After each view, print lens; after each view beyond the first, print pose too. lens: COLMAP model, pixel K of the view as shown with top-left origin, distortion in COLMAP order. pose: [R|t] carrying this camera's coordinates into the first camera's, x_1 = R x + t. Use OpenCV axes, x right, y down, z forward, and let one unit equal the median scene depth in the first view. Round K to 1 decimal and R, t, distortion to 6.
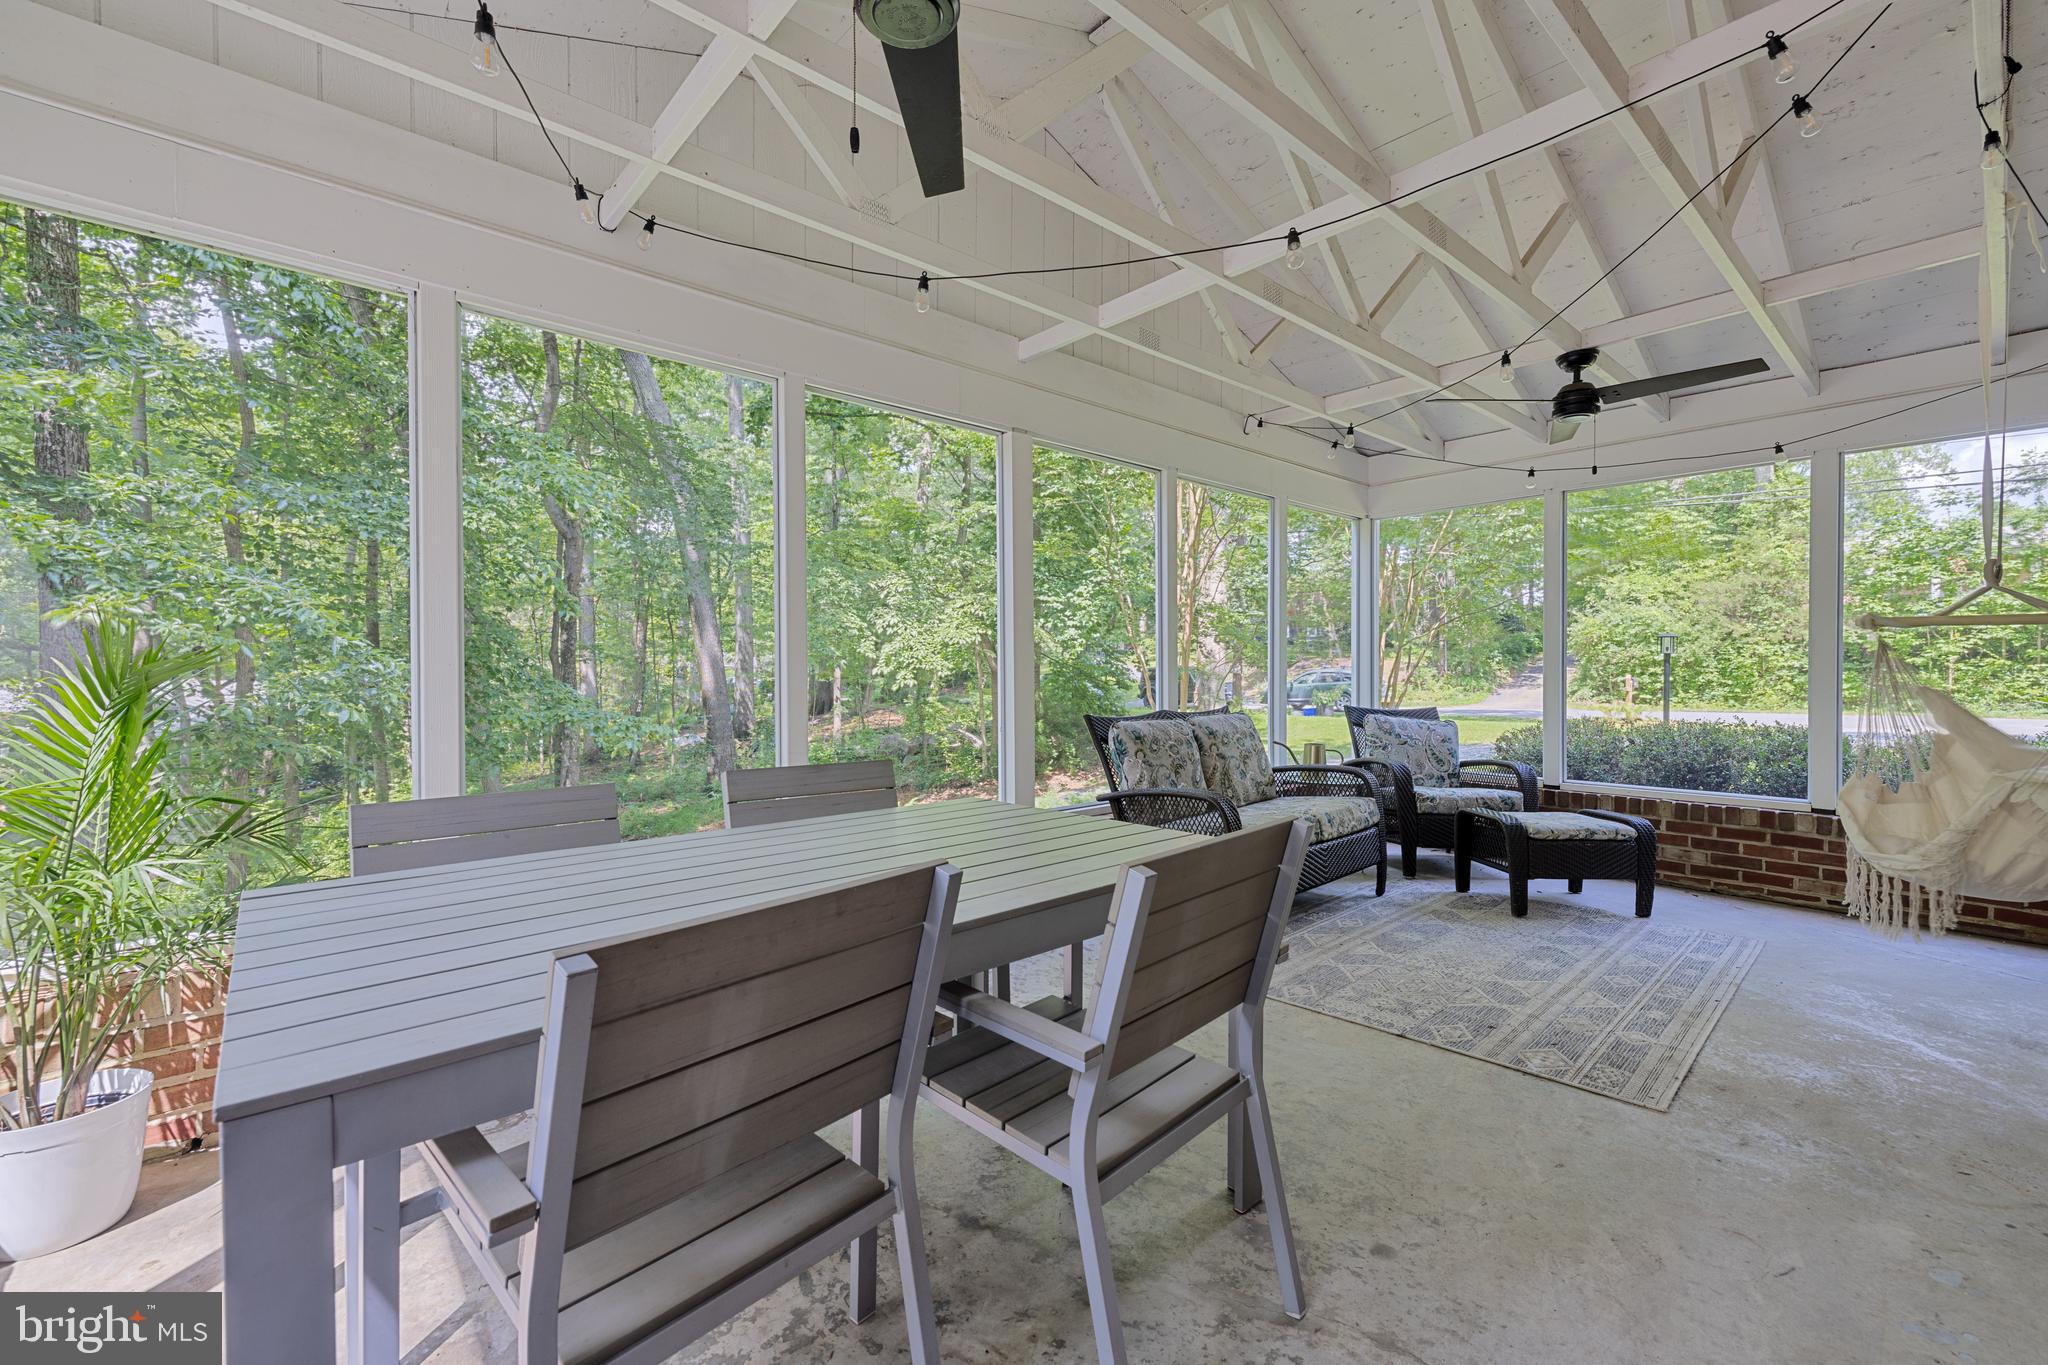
lens RADIAL K [[851.7, 0, 1025.8], [0, 851.7, 678.5], [0, 0, 1]] dist [0.002463, 0.000288]
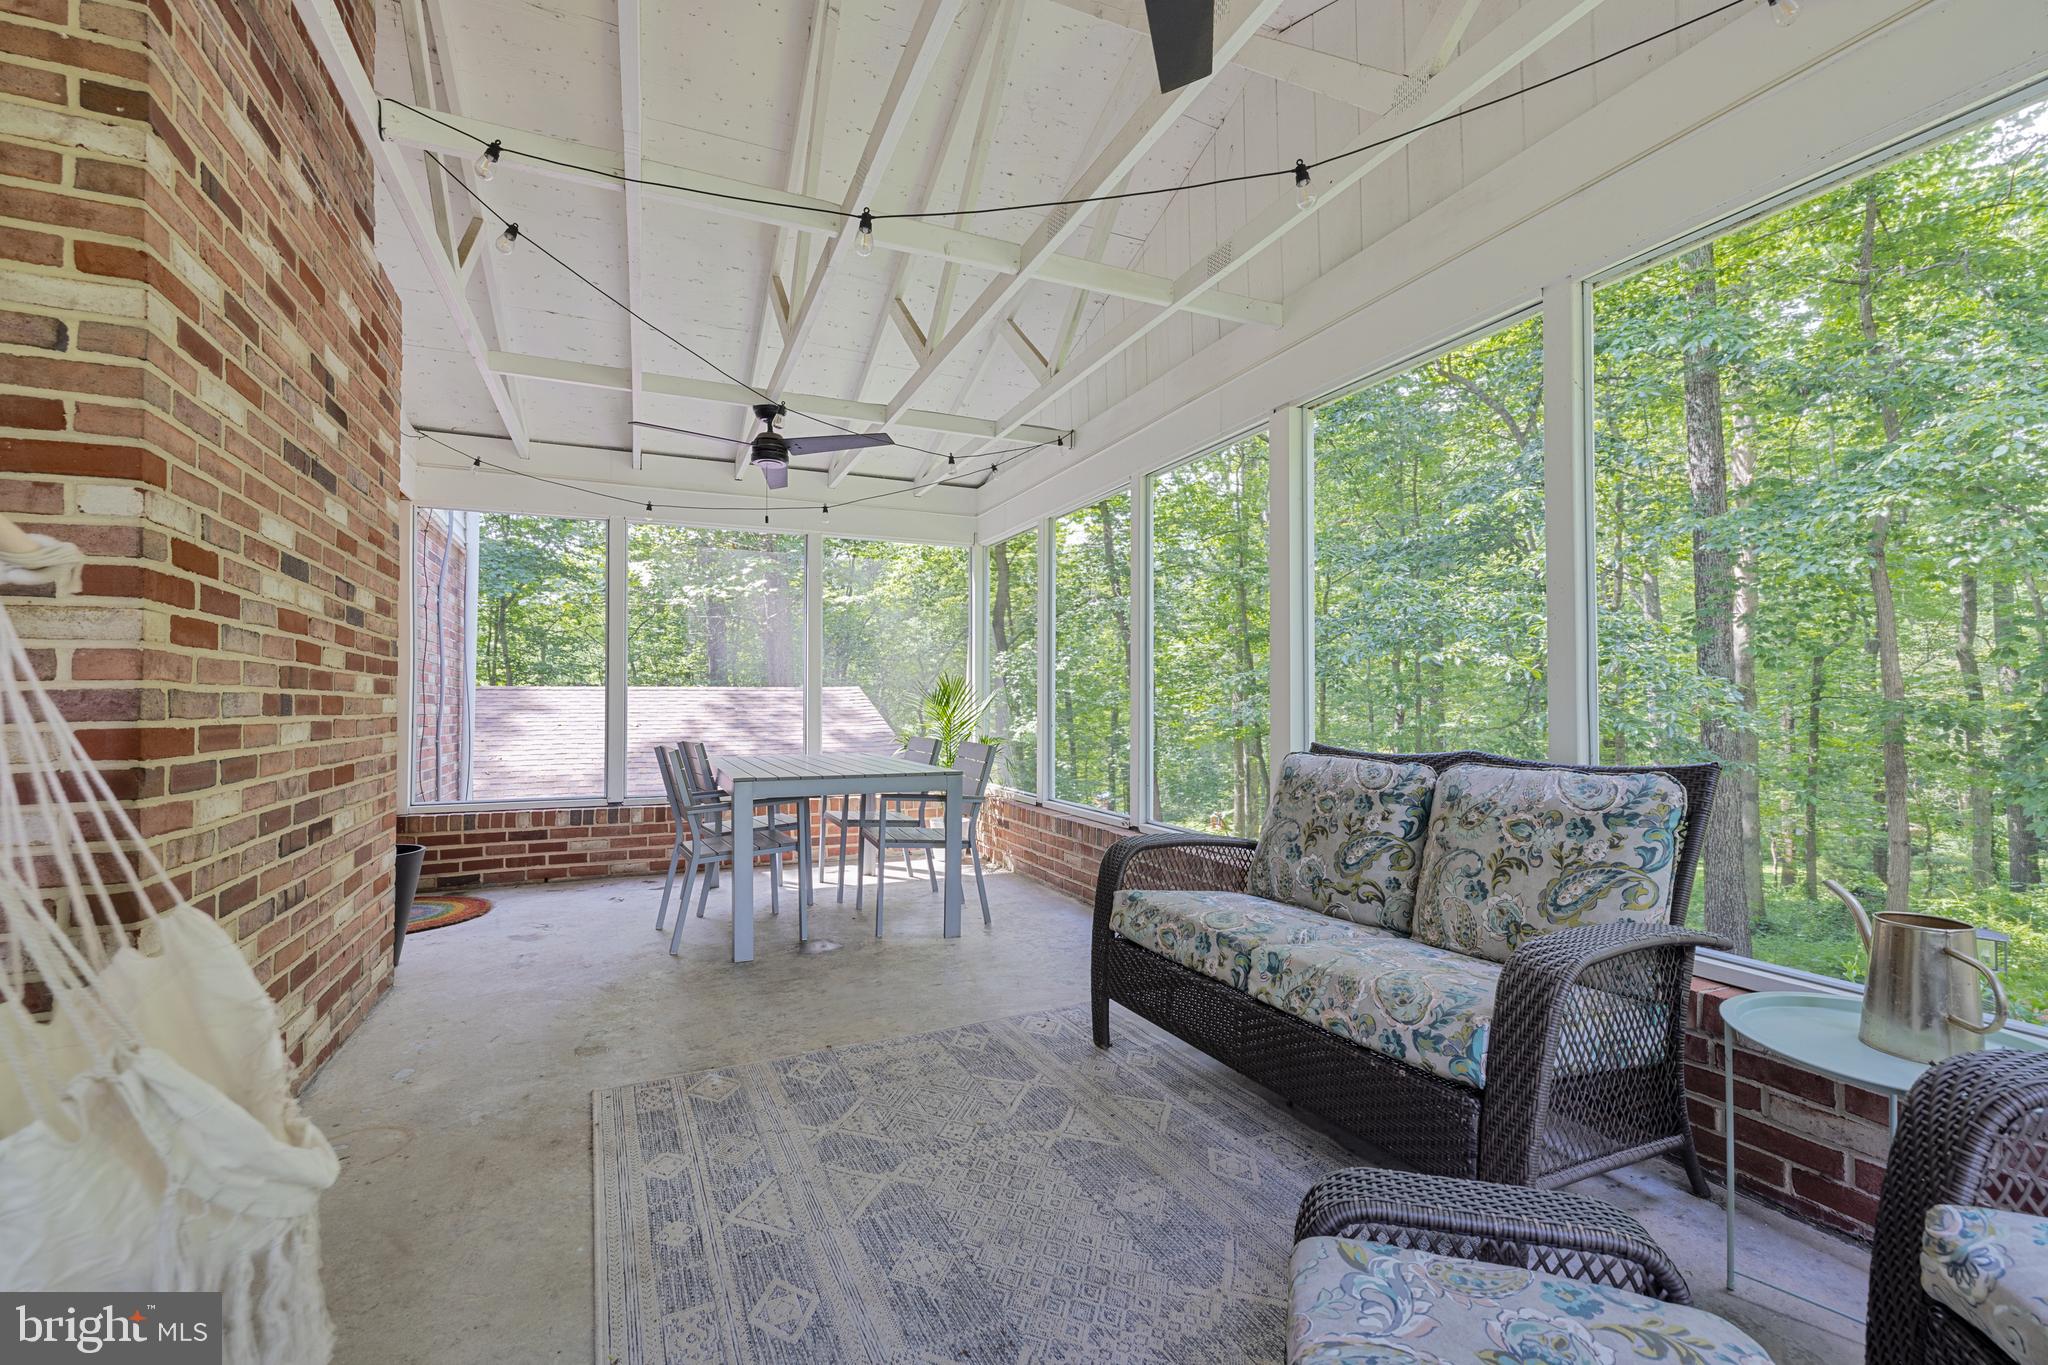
lens RADIAL K [[851.7, 0, 1021.8], [0, 851.7, 690.6], [0, 0, 1]] dist [0.002463, 0.000288]
pose [[-0.290347, -0.009650, -0.956873, 1.131609], [-0.003923, 0.999953, -0.008894, 0.006226], [0.956913, 0.001171, -0.290371, 1.274065]]
